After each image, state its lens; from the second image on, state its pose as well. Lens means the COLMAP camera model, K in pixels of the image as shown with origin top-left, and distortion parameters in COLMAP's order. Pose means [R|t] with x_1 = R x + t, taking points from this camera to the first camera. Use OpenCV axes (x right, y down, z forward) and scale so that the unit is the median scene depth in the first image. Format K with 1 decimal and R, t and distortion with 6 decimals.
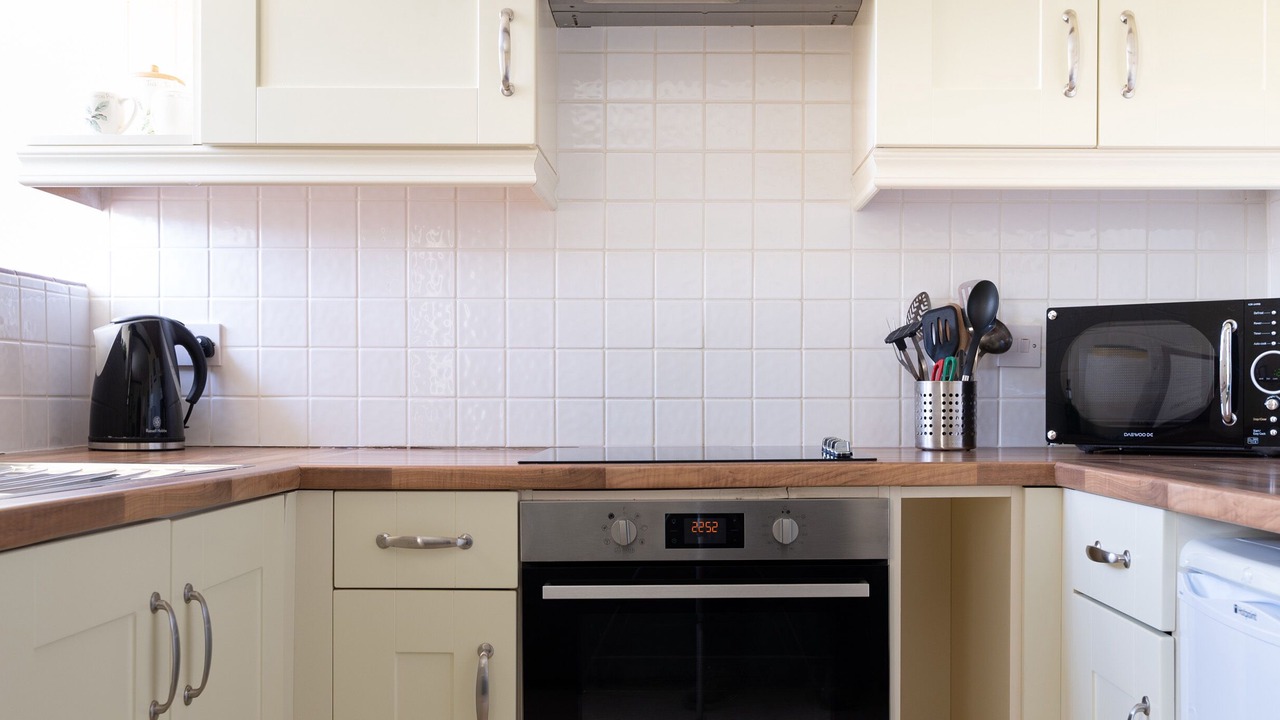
lens RADIAL K [[1372.1, 0, 708.2], [0, 1372.1, 416.3], [0, 0, 1]] dist [0.002062, 0.000000]
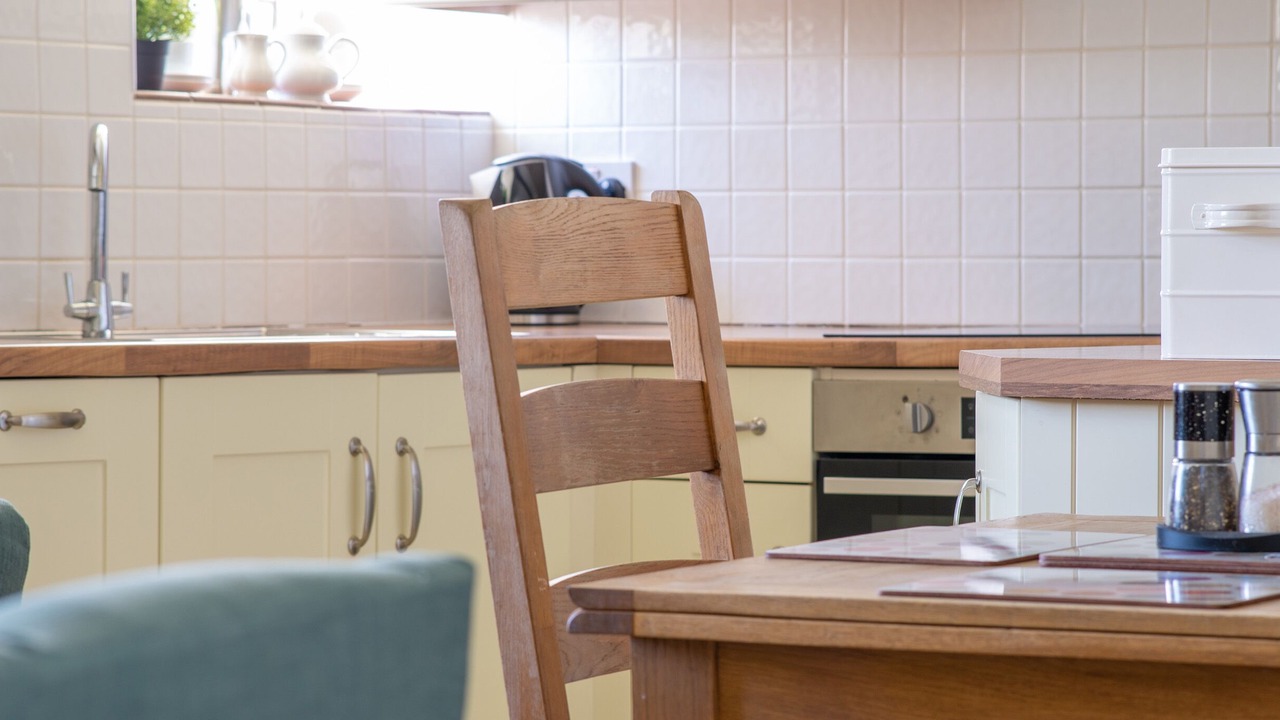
lens RADIAL K [[5311.7, 0, 638.2], [0, 5311.7, 360.5], [0, 0, 1]] dist [0.331581, 0.000000]
pose [[0.823904, 0.008961, -0.566659, 1.447206], [-0.004588, 0.999948, 0.009143, 0.017663], [0.566711, -0.004933, 0.823902, -1.566943]]
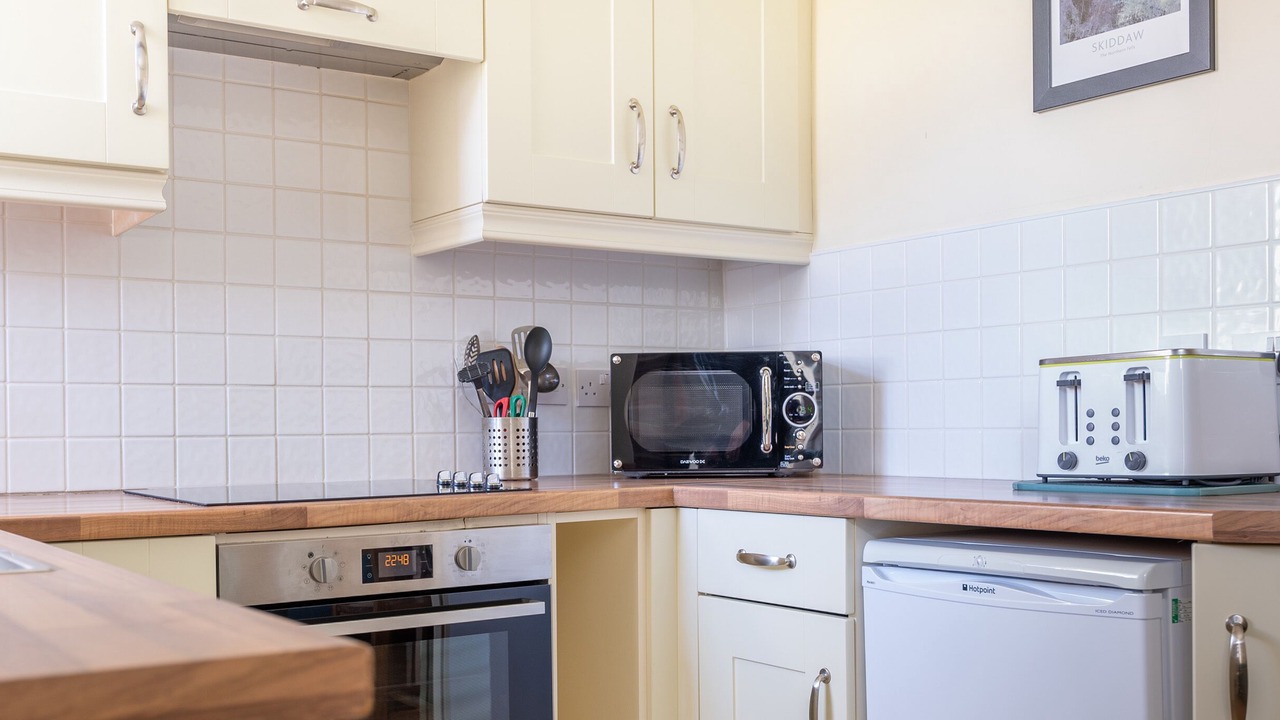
lens RADIAL K [[1372.1, 0, 637.9], [0, 1372.1, 436.1], [0, 0, 1]] dist [0.002062, 0.000000]
pose [[0.828889, -0.012038, 0.559283, -0.379997], [0.017022, 0.999848, -0.003707, -0.005145], [-0.559154, 0.012592, 0.828968, 0.034988]]
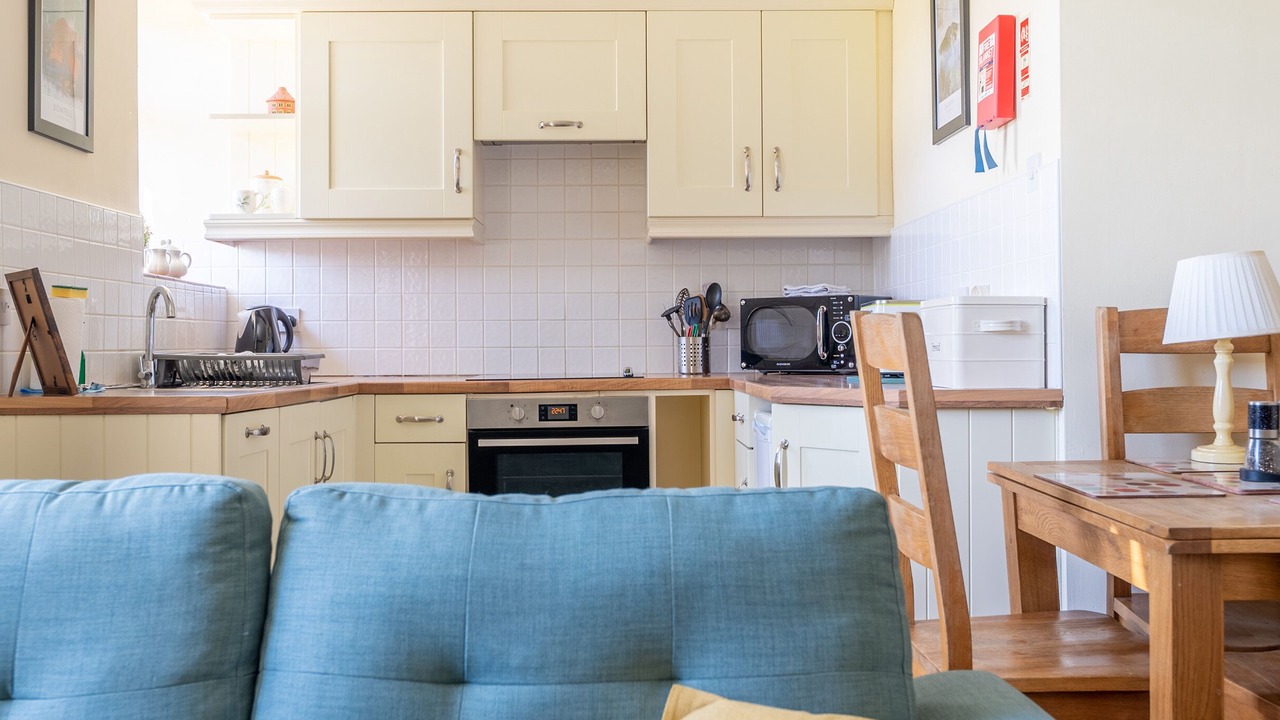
lens RADIAL K [[1372.1, 0, 669.8], [0, 1372.1, 326.1], [0, 0, 1]] dist [0.002062, 0.000000]
pose [[0.999665, -0.008244, 0.024524, 0.100568], [0.008898, 0.999604, -0.026694, 0.009698], [-0.024294, 0.026903, 0.999343, -0.917346]]
